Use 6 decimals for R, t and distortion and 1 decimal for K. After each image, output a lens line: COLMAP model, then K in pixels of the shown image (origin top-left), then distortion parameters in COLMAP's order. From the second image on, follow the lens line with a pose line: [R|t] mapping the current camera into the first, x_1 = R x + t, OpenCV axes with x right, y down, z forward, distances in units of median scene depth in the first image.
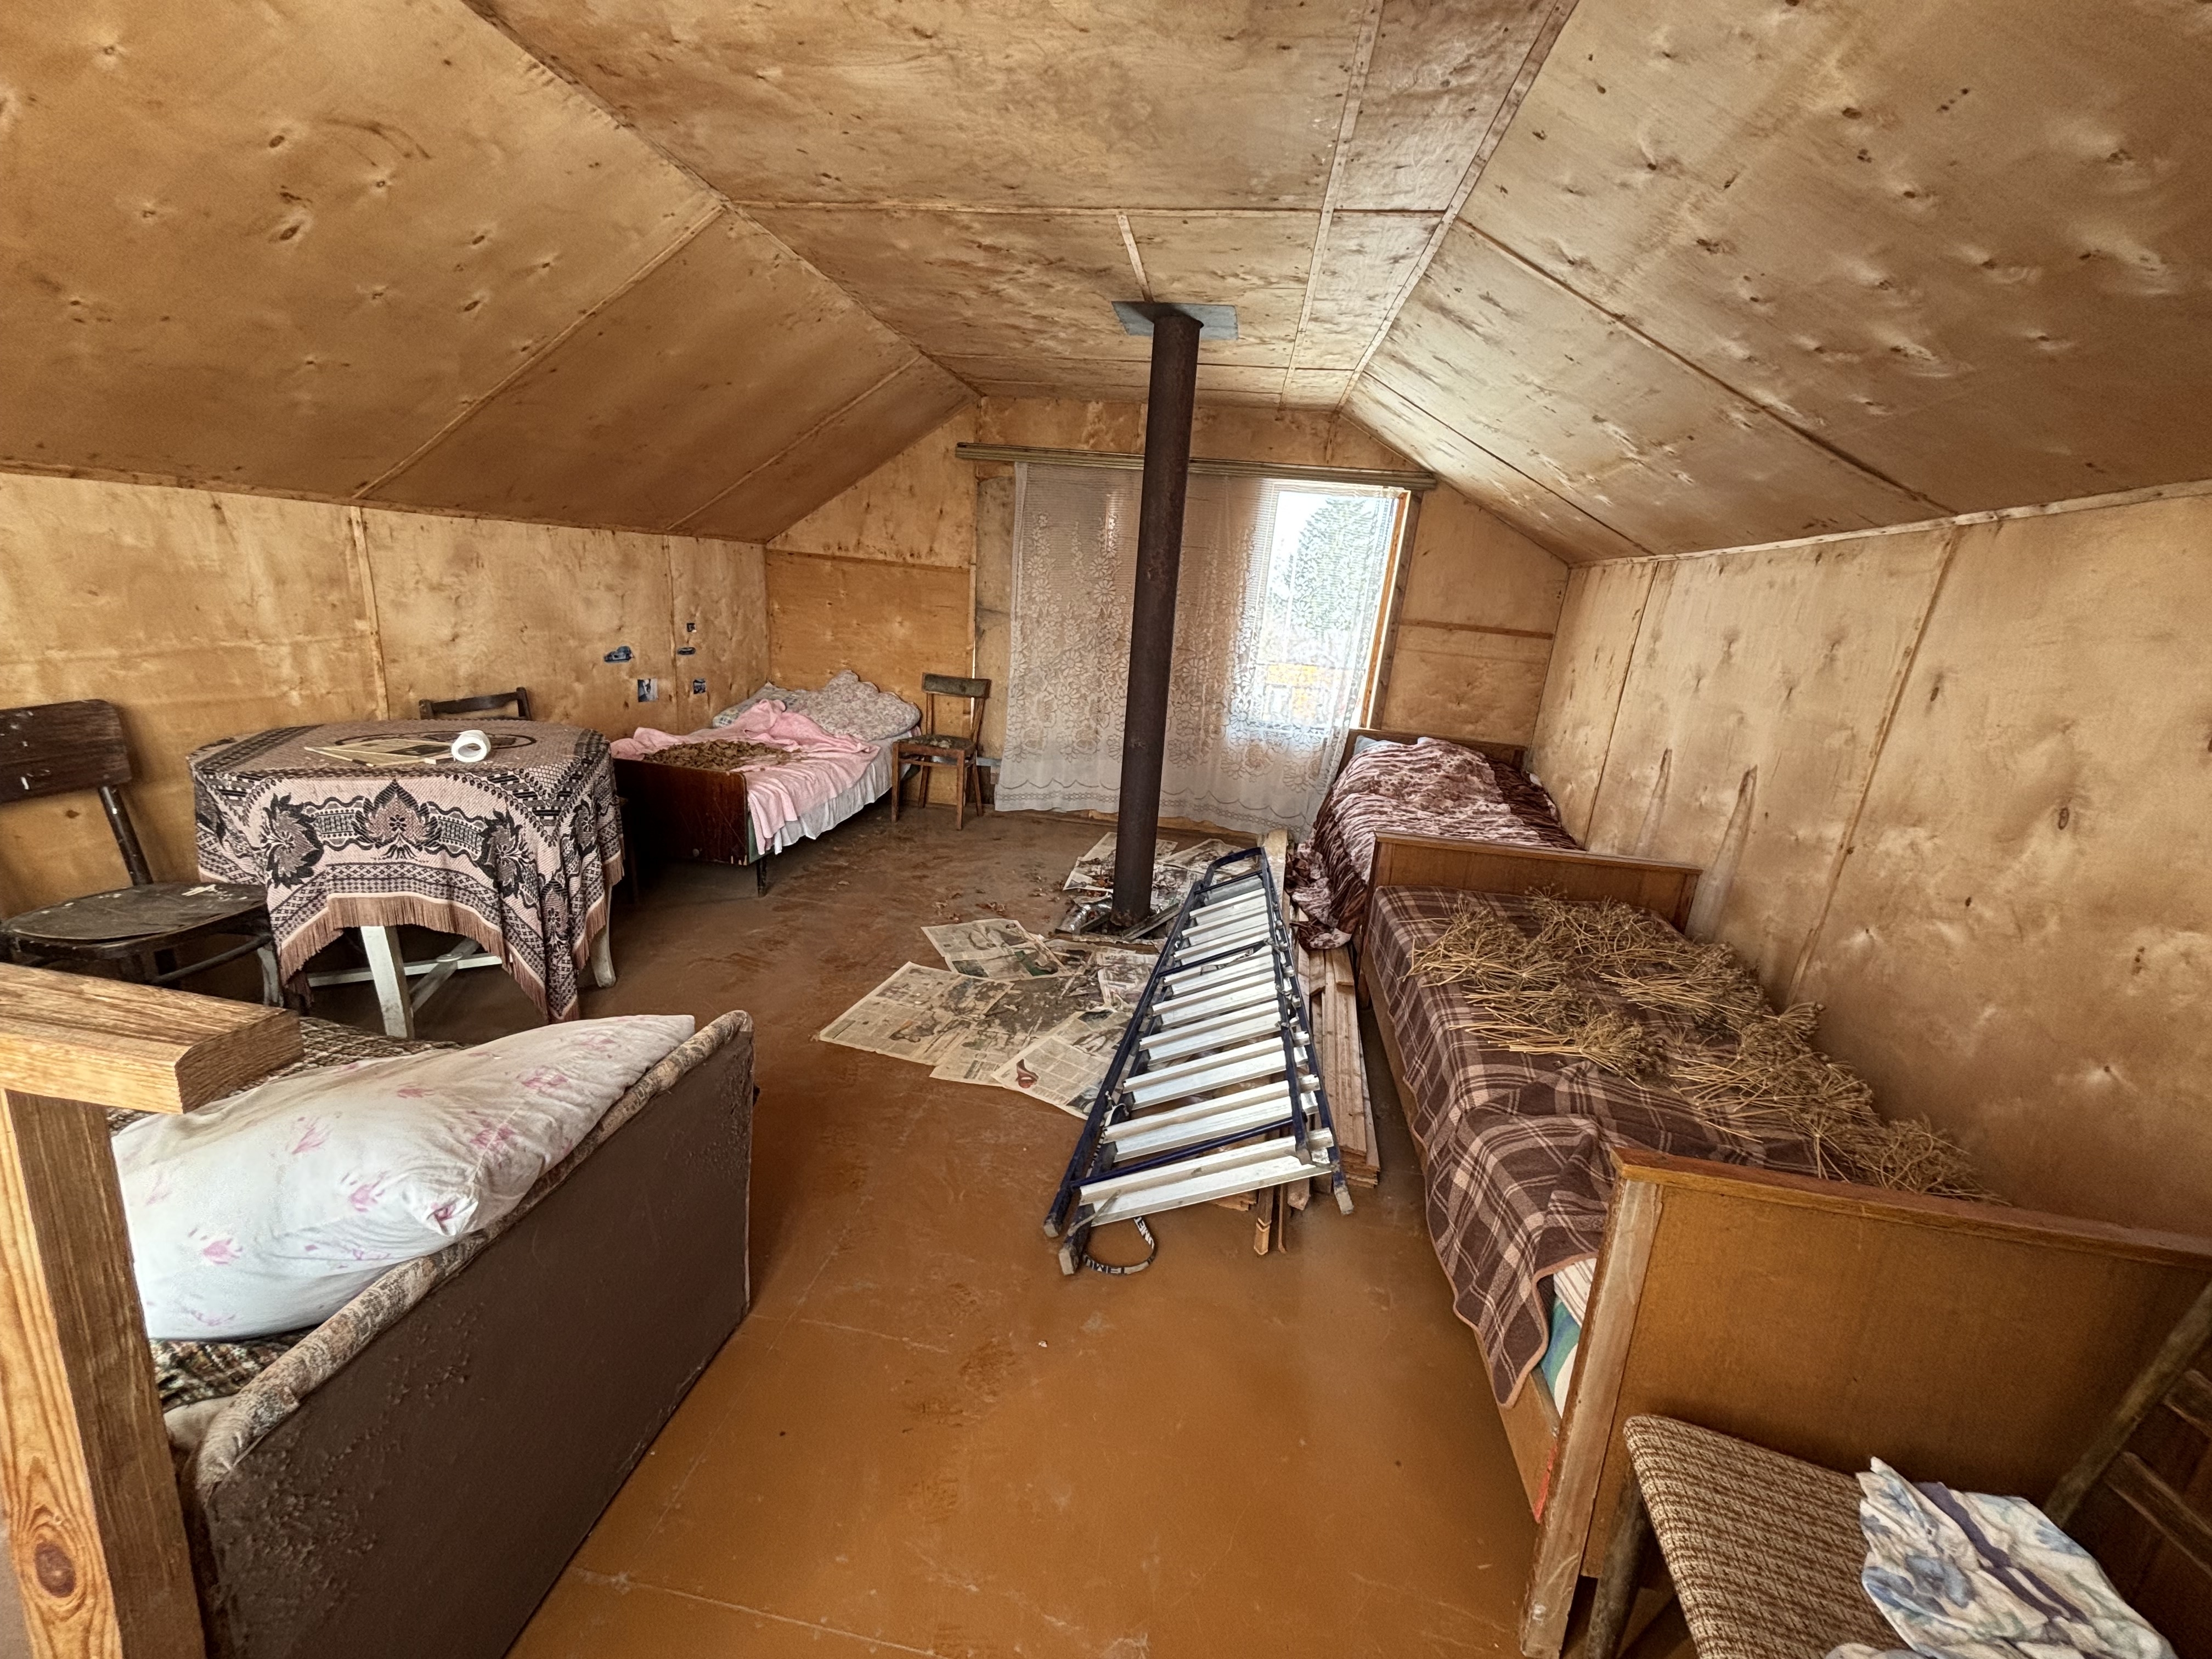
lens RADIAL K [[890.2, 0, 1104.9], [0, 890.2, 826.4], [0, 0, 1]] dist [-0.001916, -0.000341]
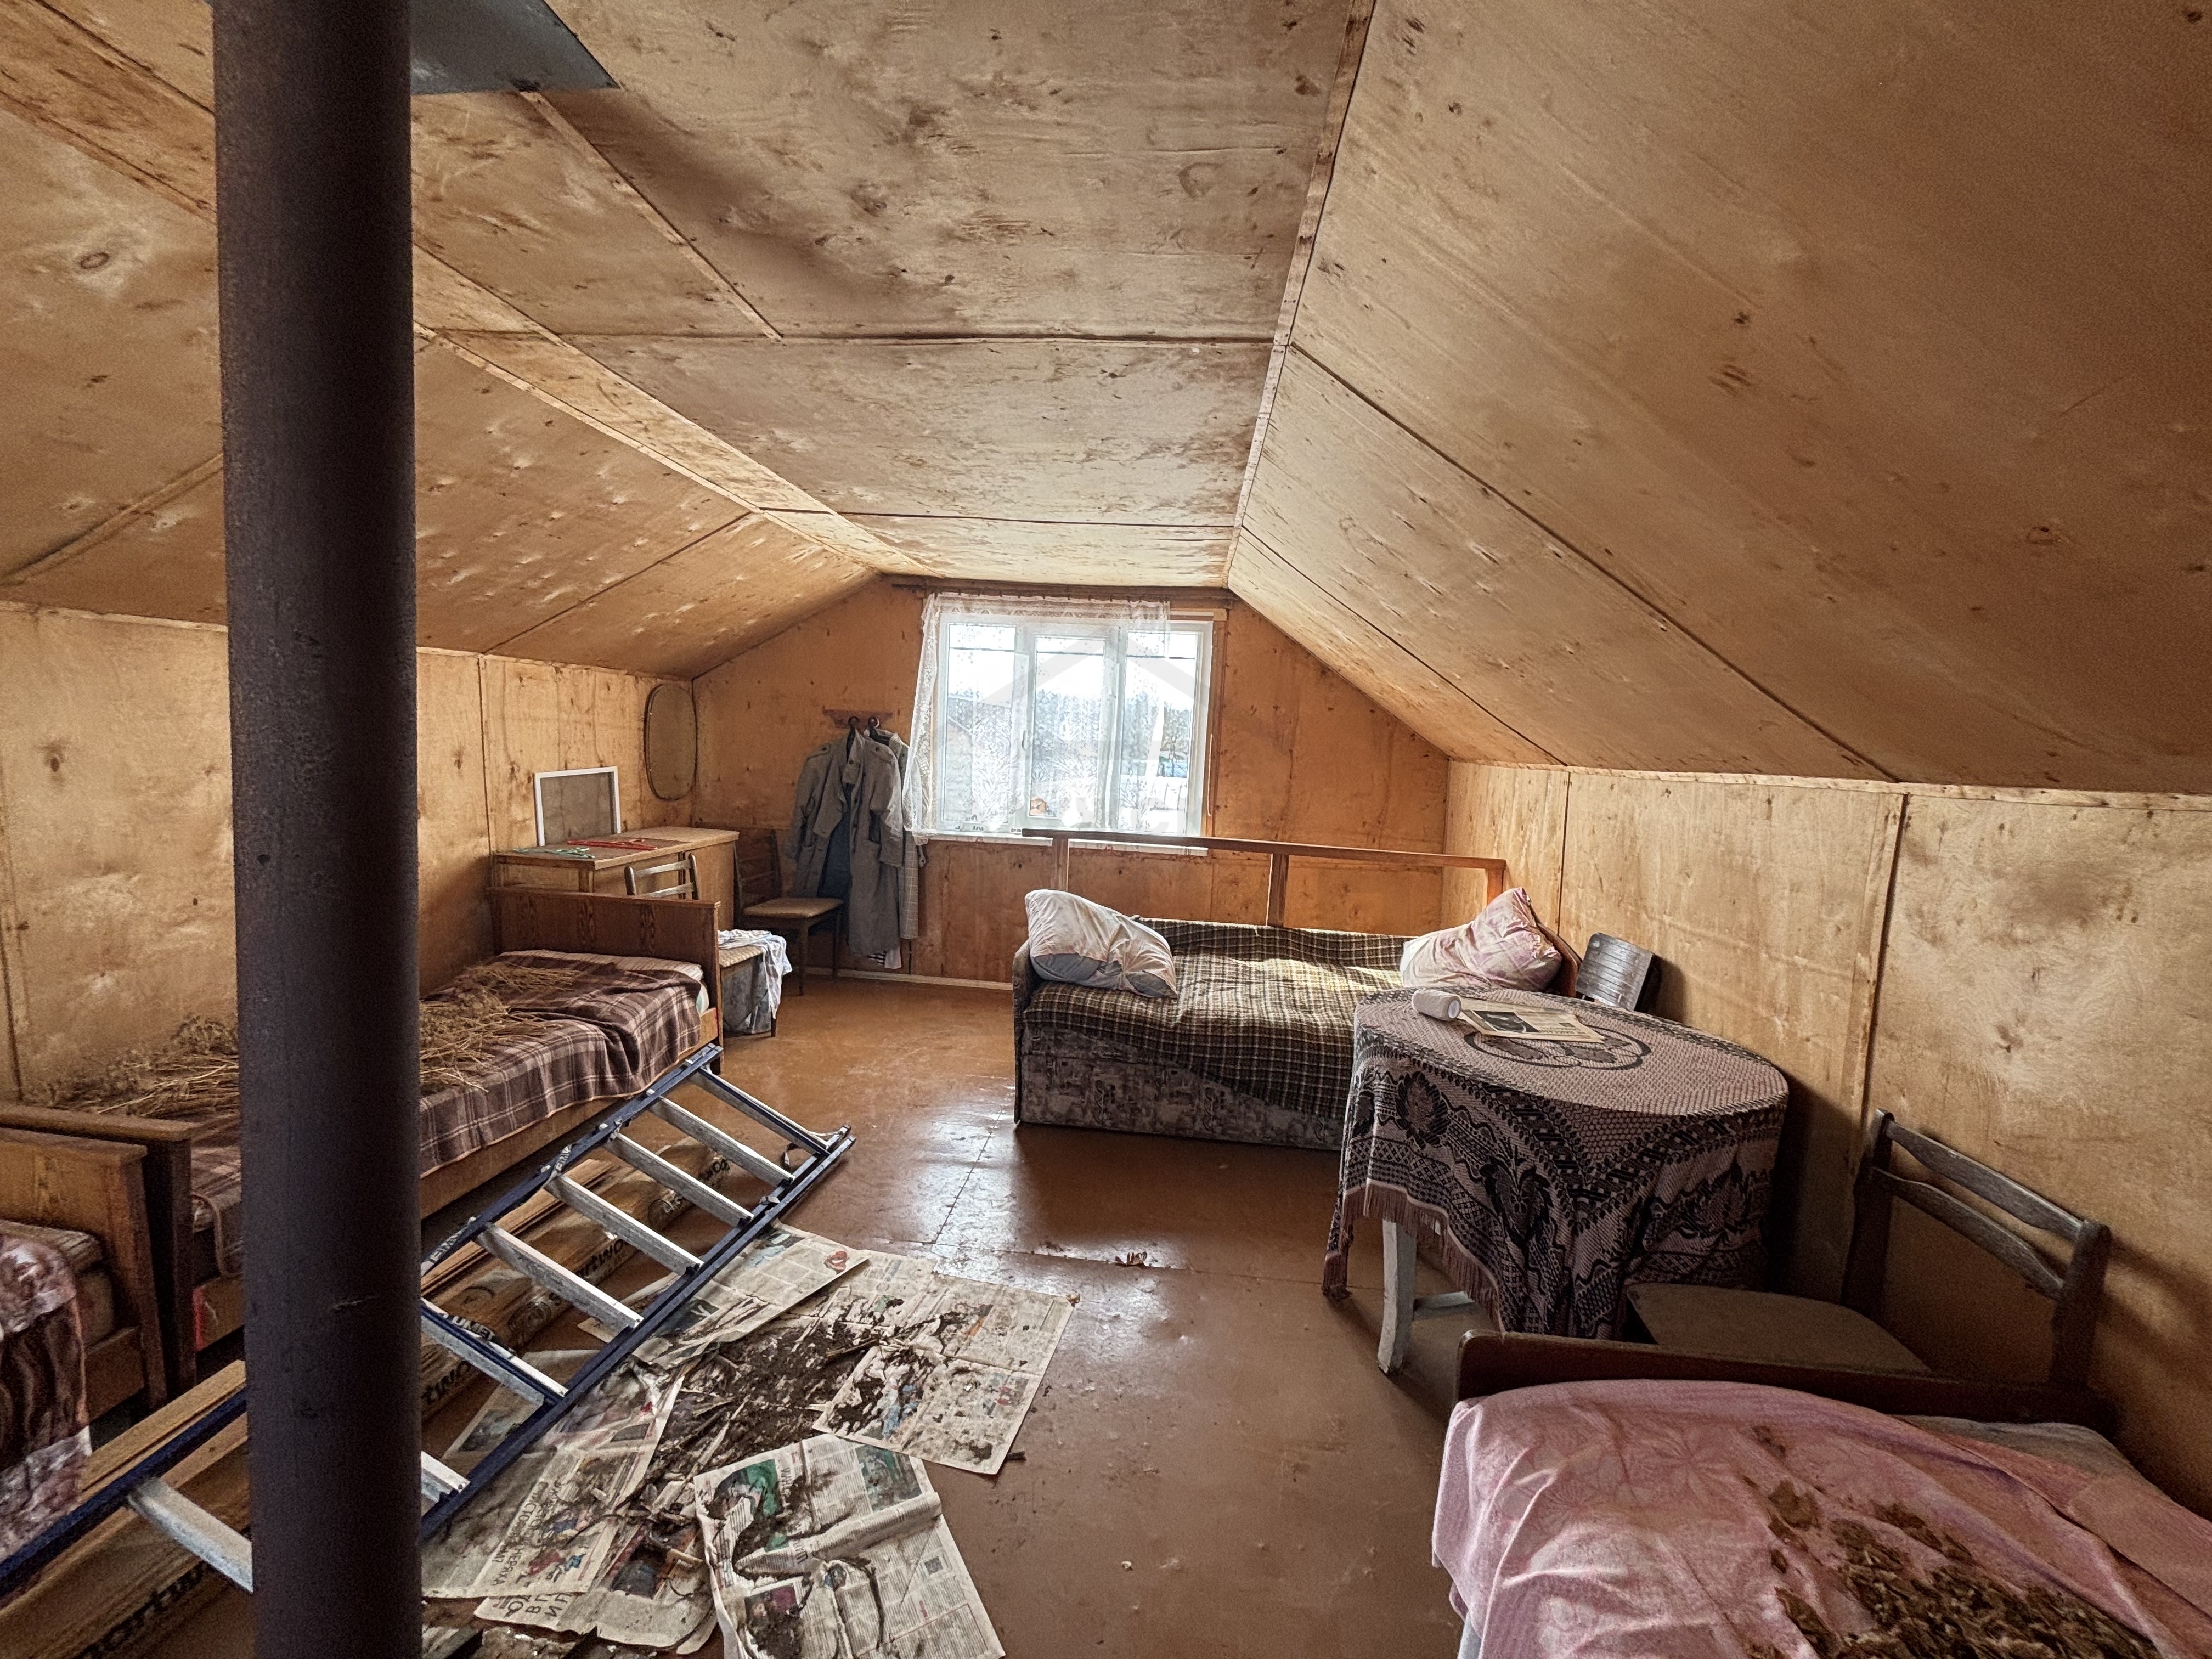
lens RADIAL K [[890.2, 0, 1105.5], [0, 890.2, 838.9], [0, 0, 1]] dist [-0.001916, -0.000341]
pose [[-0.990319, -0.116339, -0.075725, -0.286134], [-0.135753, 0.925605, 0.353308, -0.598134], [0.028988, 0.360168, -0.932437, 1.984250]]
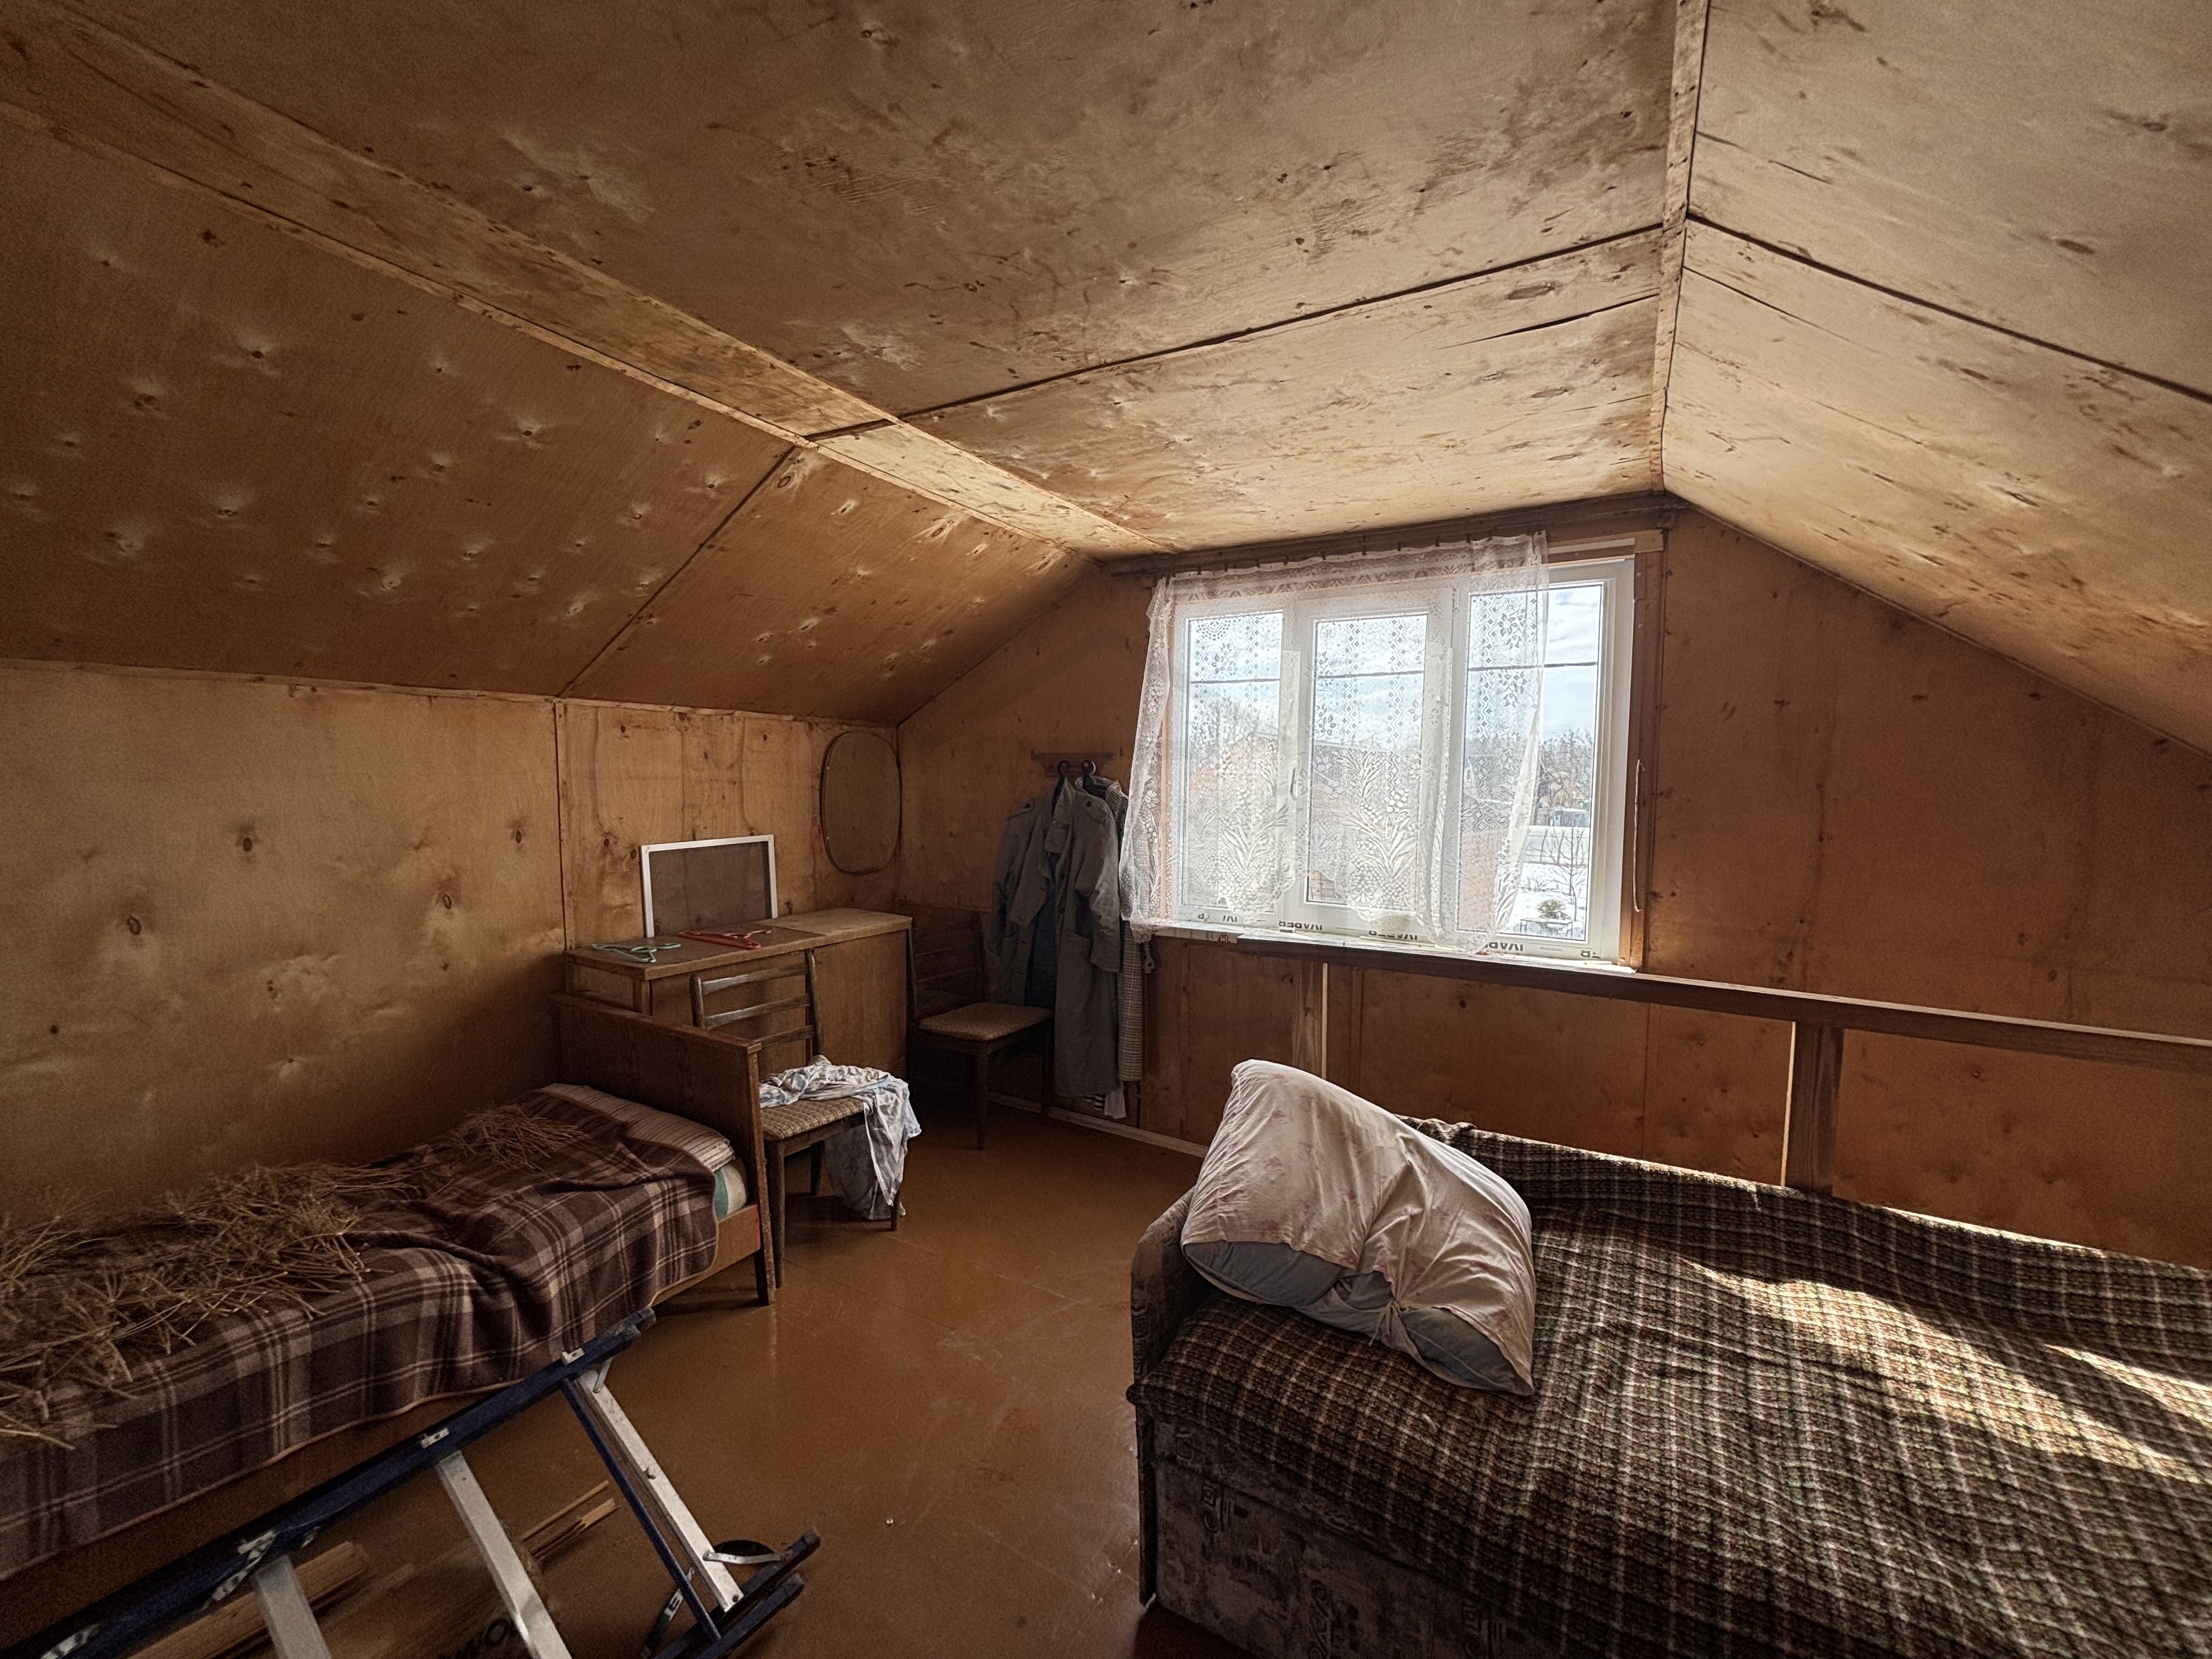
lens RADIAL K [[890.2, 0, 1101.8], [0, 890.2, 830.1], [0, 0, 1]] dist [-0.001916, -0.000341]
pose [[-0.925126, -0.107894, 0.364007, -0.462610], [0.013605, 0.948732, 0.315787, -0.394062], [-0.379417, 0.297096, -0.876229, 1.192437]]
